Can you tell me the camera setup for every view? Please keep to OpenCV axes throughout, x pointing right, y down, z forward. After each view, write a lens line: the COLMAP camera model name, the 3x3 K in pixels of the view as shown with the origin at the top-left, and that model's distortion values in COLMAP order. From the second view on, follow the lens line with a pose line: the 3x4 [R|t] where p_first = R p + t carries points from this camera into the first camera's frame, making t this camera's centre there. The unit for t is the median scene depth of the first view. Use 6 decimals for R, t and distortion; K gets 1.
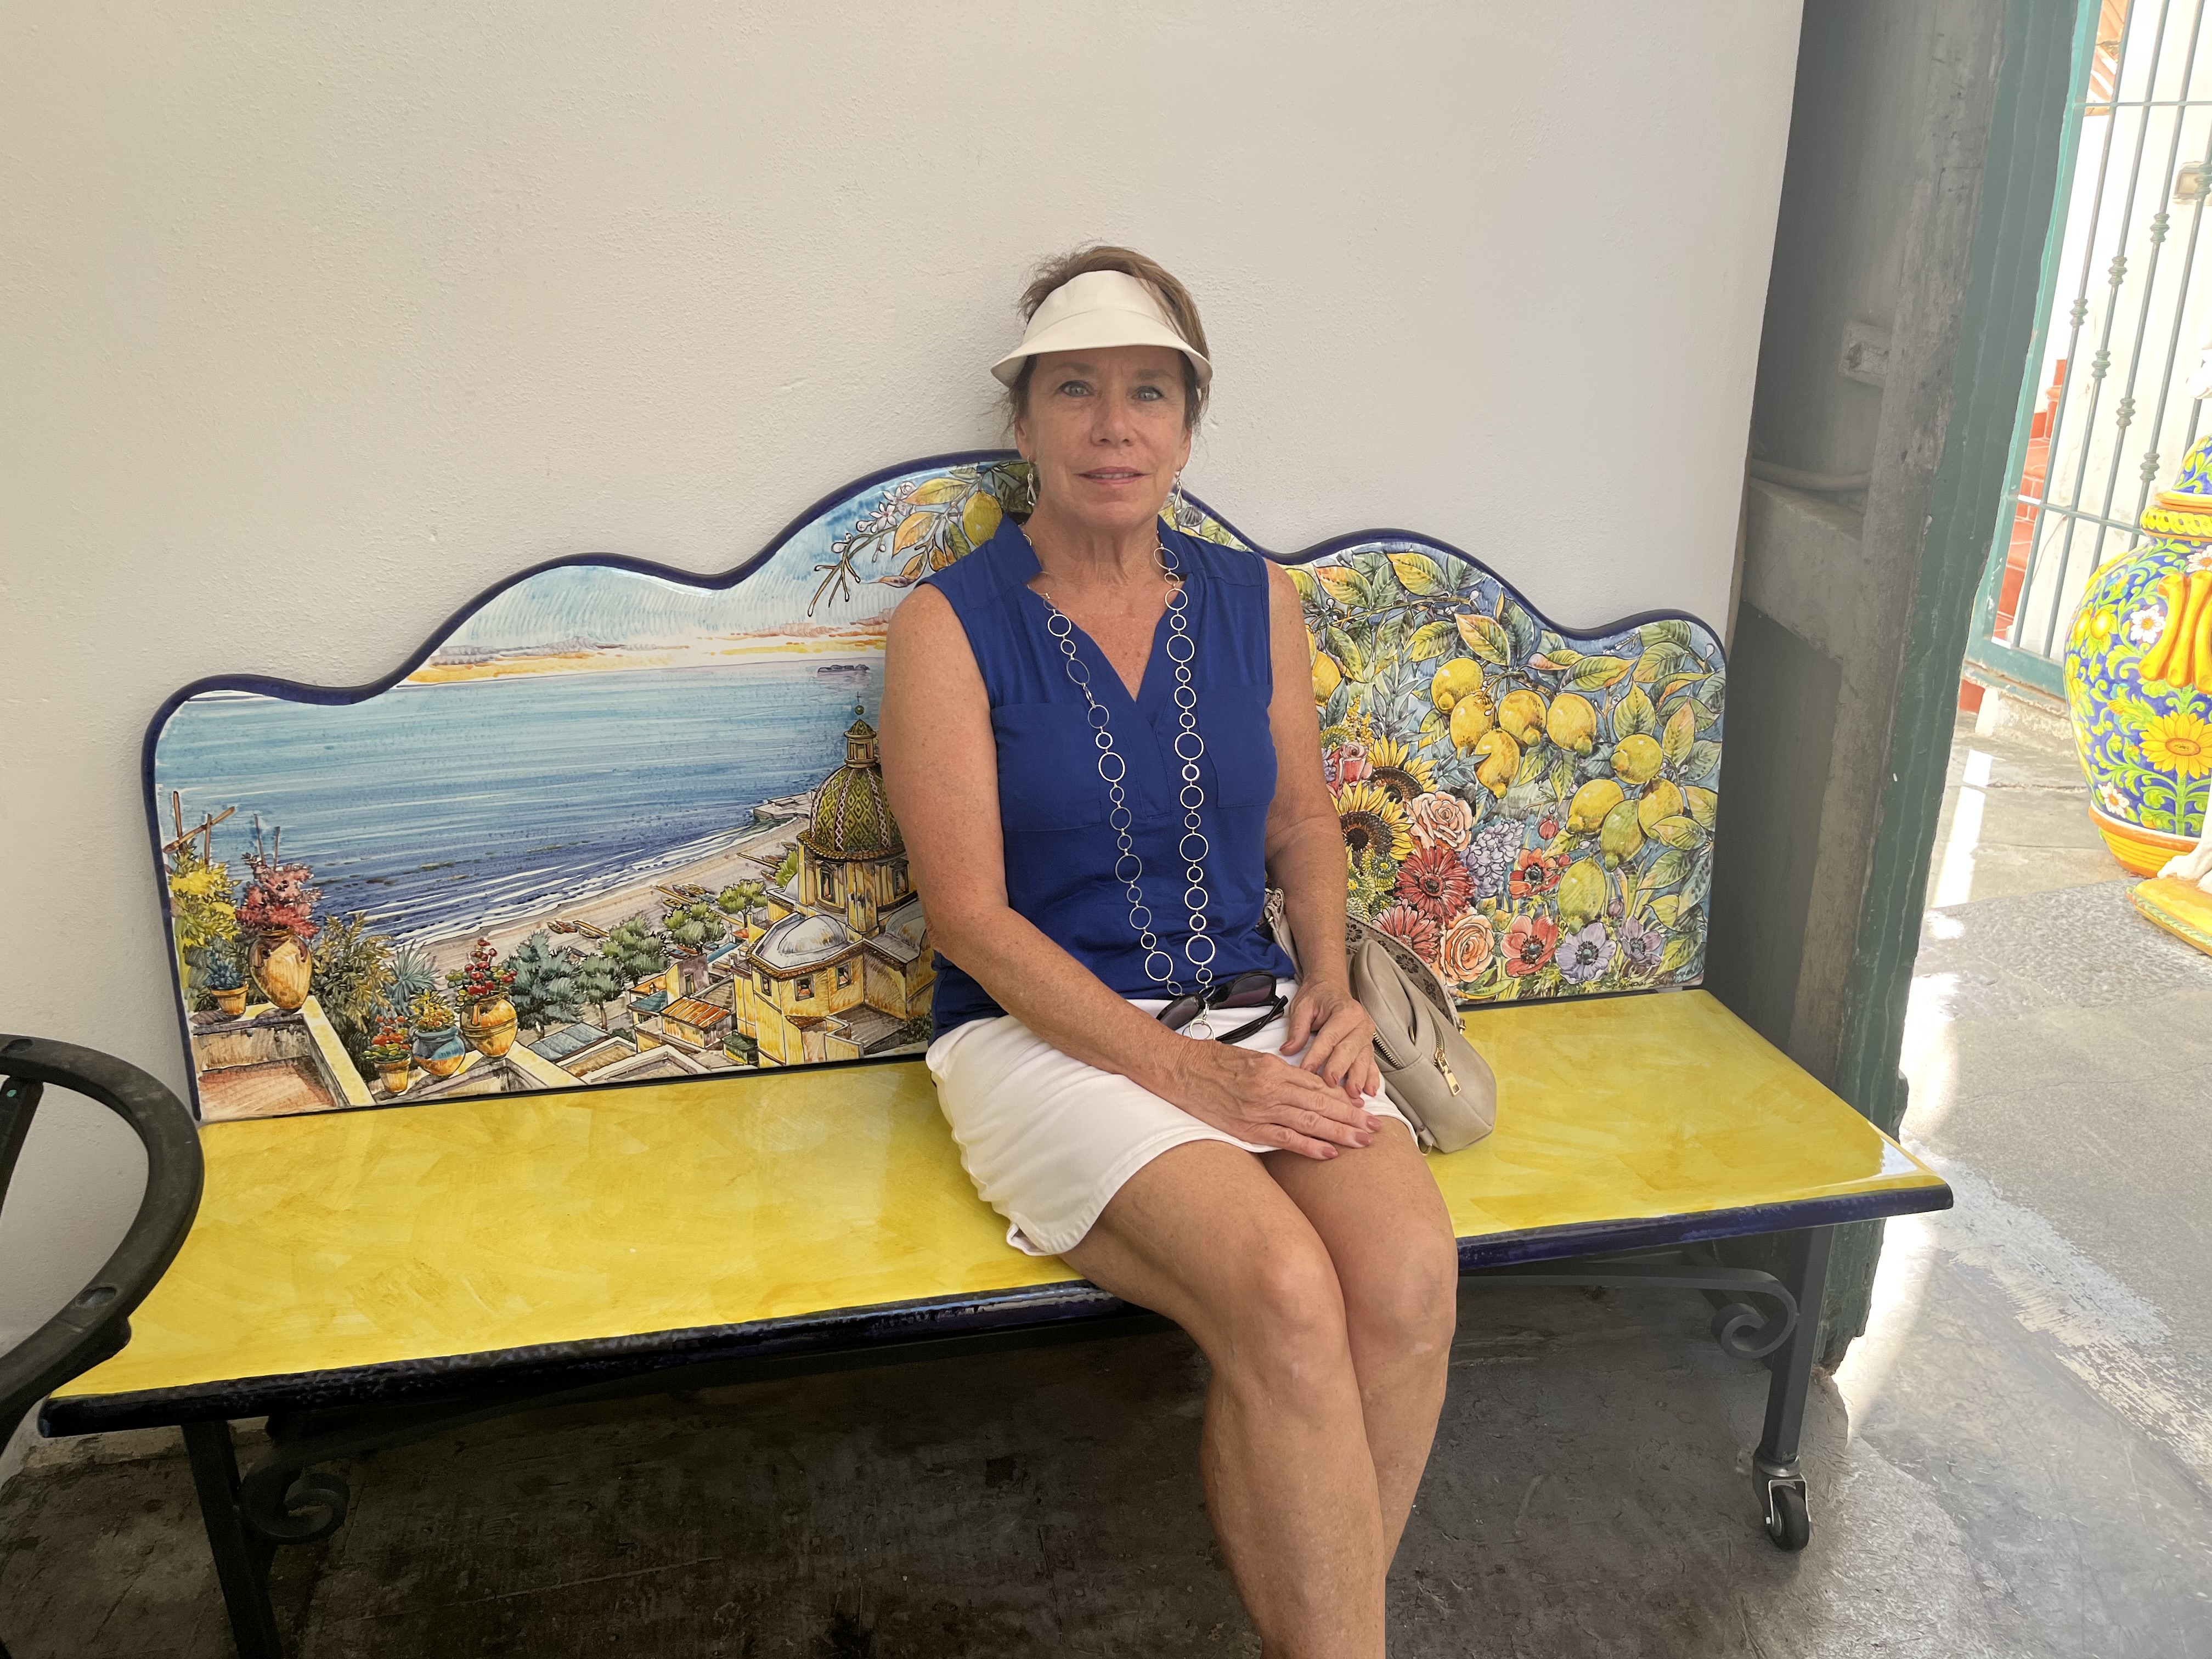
lens RADIAL K [[1689.8, 0, 1106.0], [0, 1689.8, 829.5], [0, 0, 1]] dist [0.089443, -0.132525]
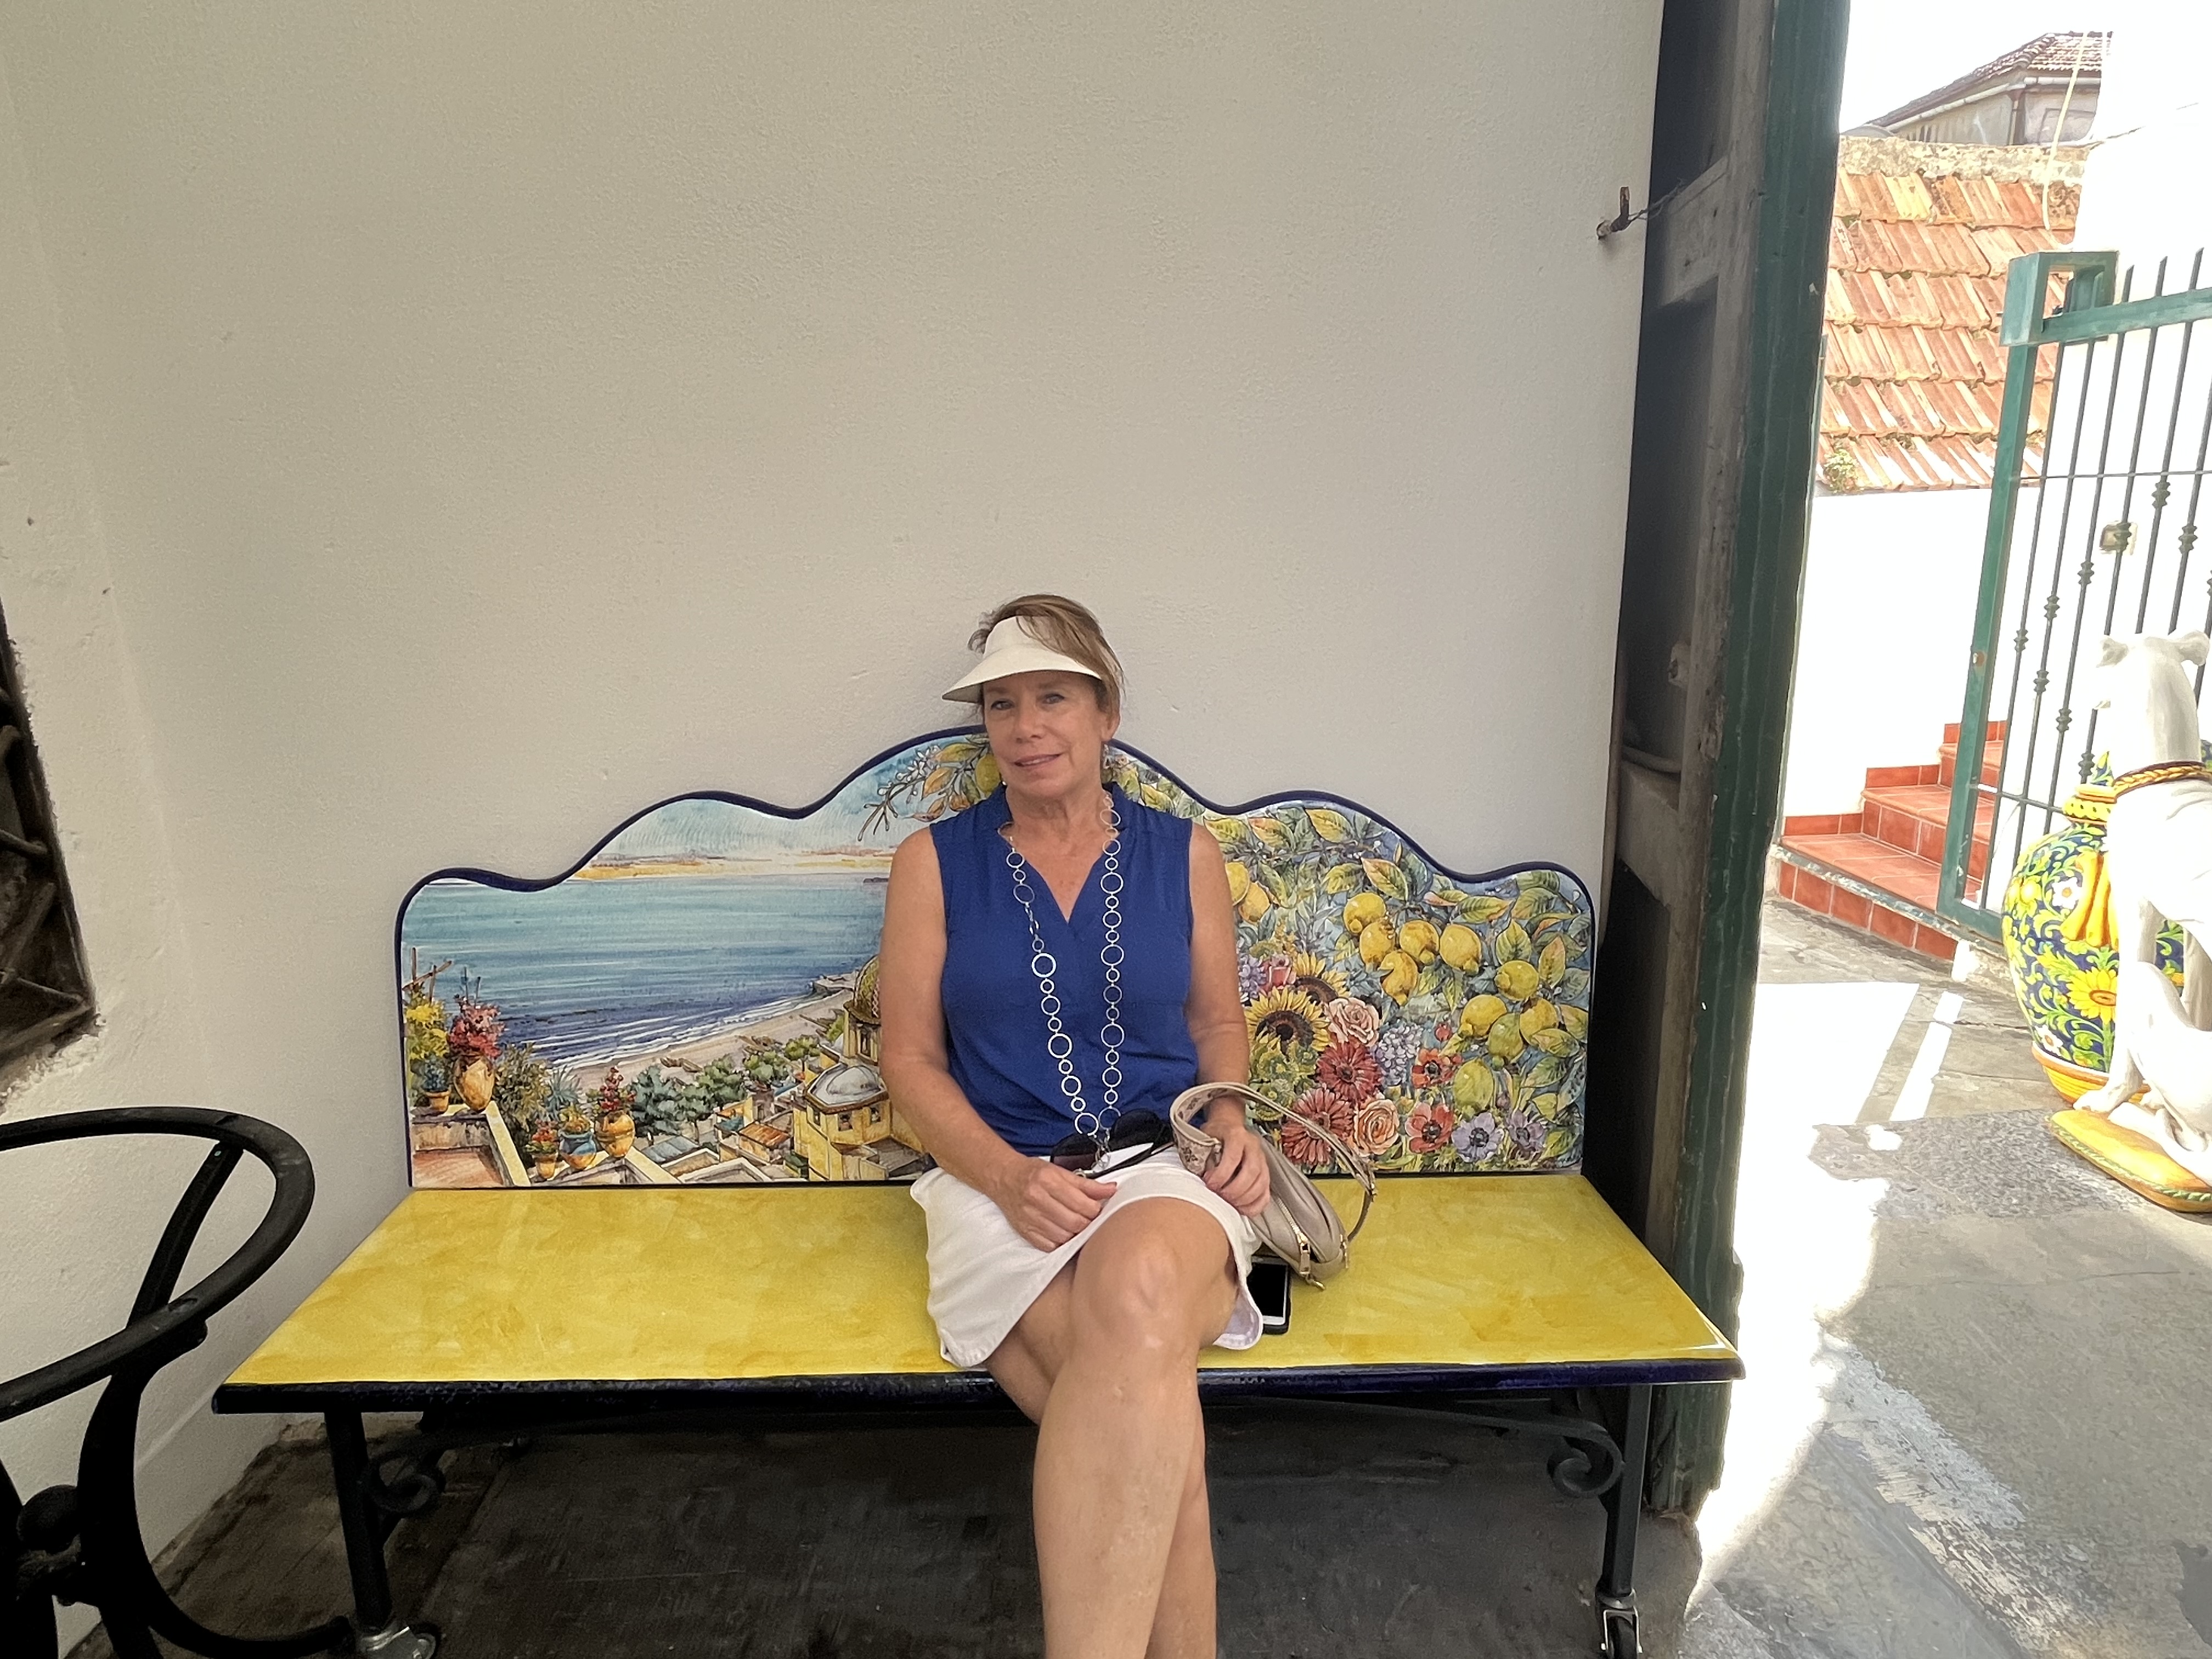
lens RADIAL K [[1299.9, 0, 1106.0], [0, 1299.9, 829.5], [0, 0, 1]] dist [-0.000103, 0.000009]
pose [[0.987449, 0.034848, -0.154047, 0.164443], [-0.056226, 0.989019, -0.136675, -0.003783], [0.147593, 0.143621, 0.978565, 0.012816]]
